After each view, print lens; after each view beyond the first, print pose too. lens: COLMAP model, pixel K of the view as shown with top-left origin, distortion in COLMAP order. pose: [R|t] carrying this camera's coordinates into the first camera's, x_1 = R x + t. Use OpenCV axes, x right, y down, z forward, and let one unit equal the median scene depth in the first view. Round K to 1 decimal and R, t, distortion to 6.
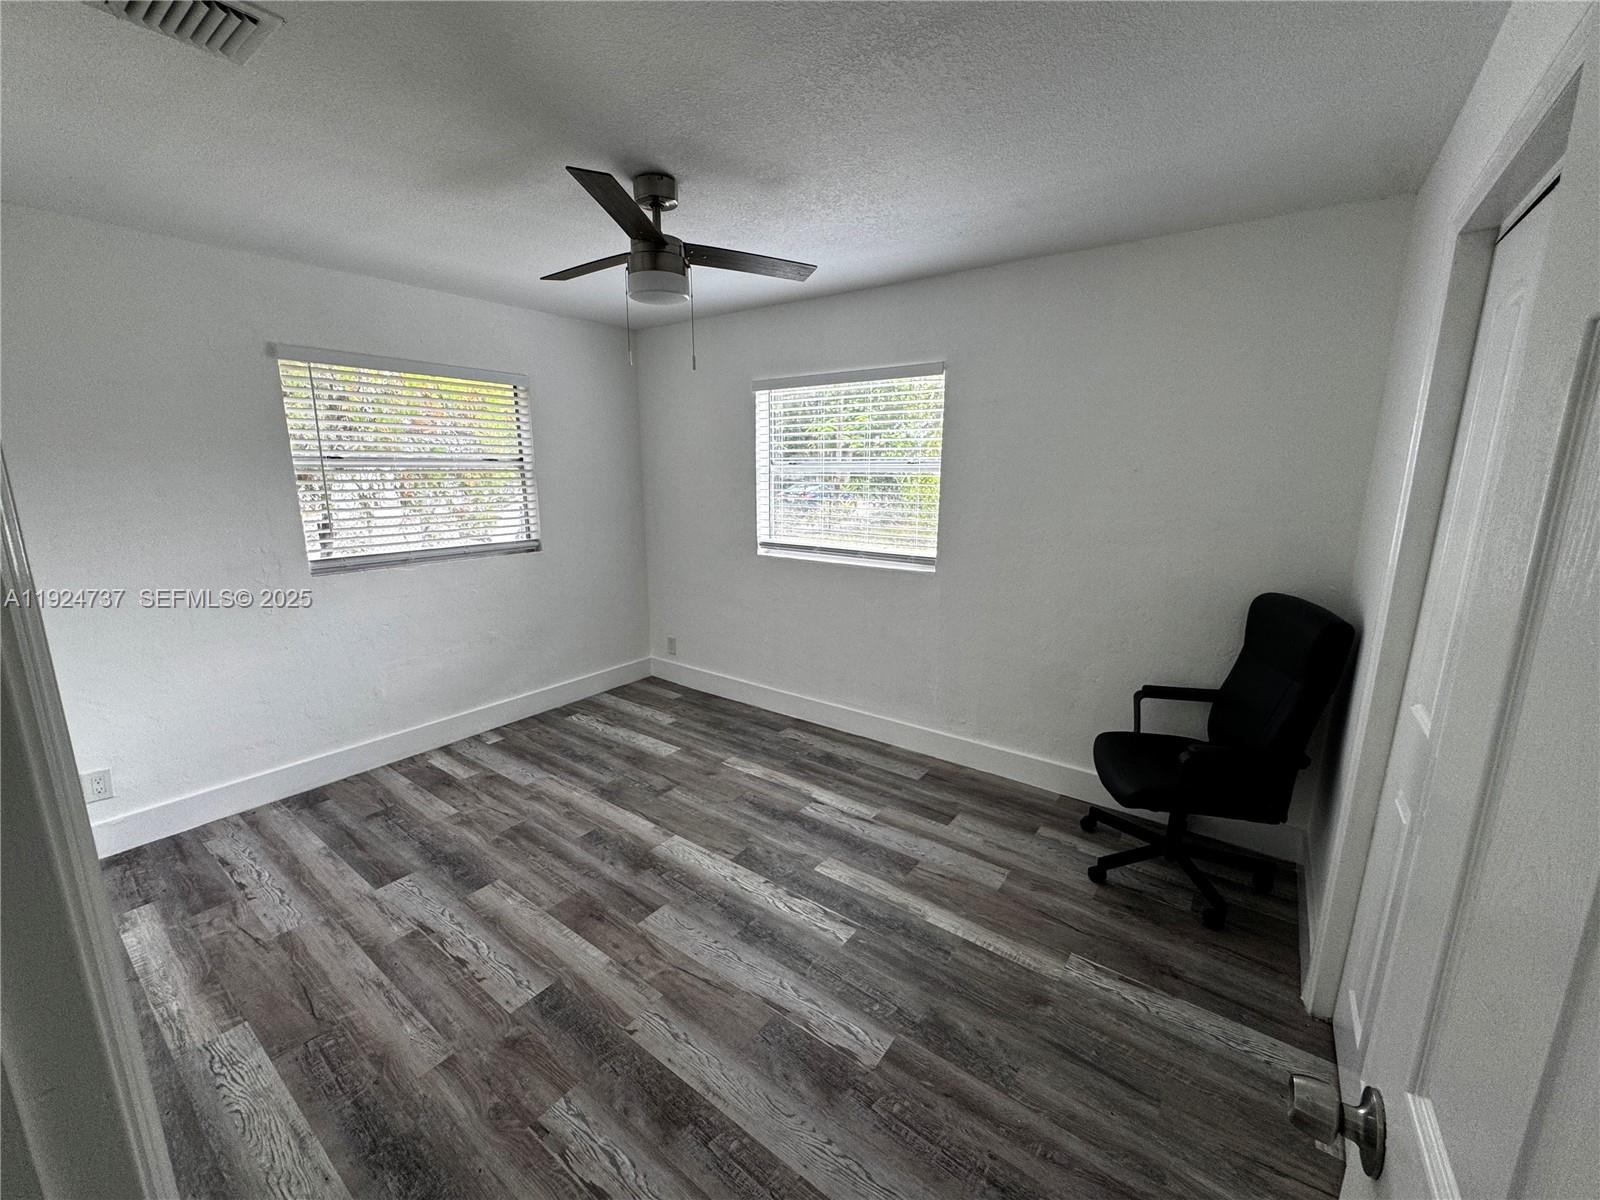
lens RADIAL K [[636.8, 0, 795.6], [0, 636.8, 596.0], [0, 0, 1]] dist [-0.010307, 0.001116]
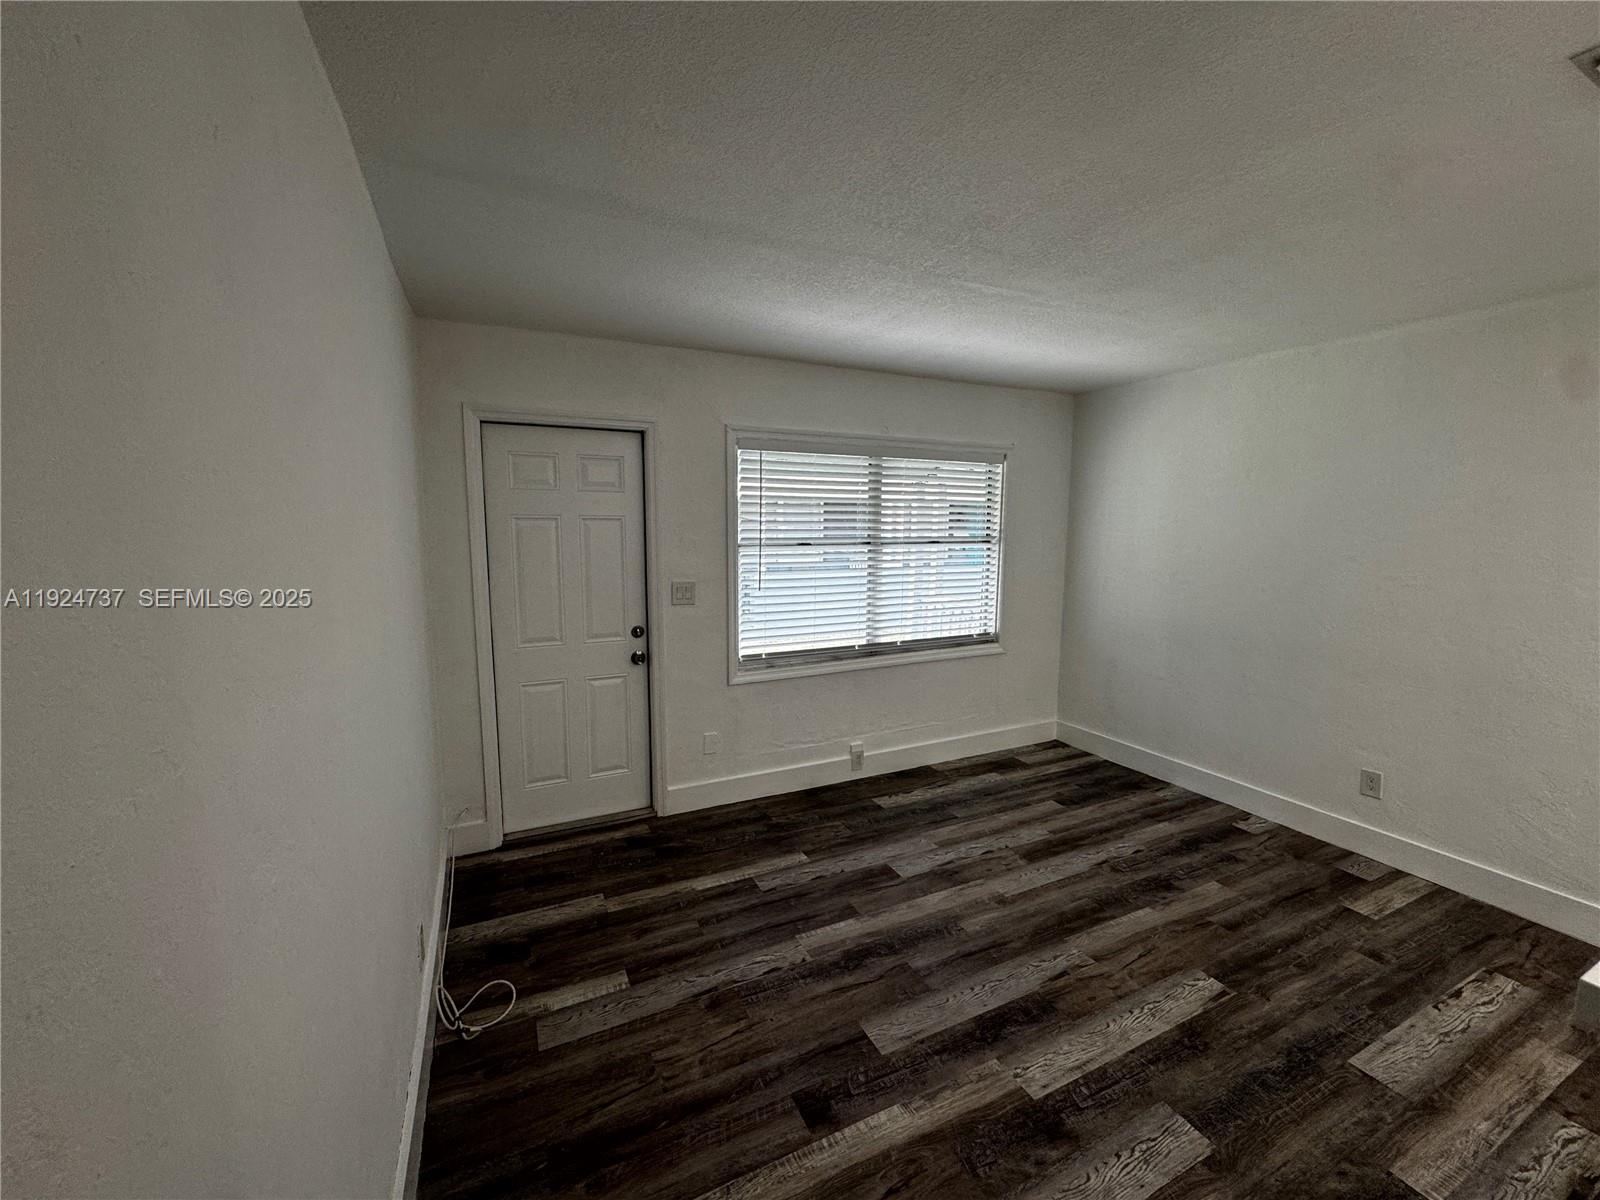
lens RADIAL K [[636.8, 0, 791.8], [0, 636.8, 603.0], [0, 0, 1]] dist [-0.010307, 0.001116]
pose [[0.486812, -0.124563, 0.864580, -2.180230], [0.184880, 0.982050, 0.037388, -0.320538], [-0.853717, 0.141642, 0.501103, 1.296681]]
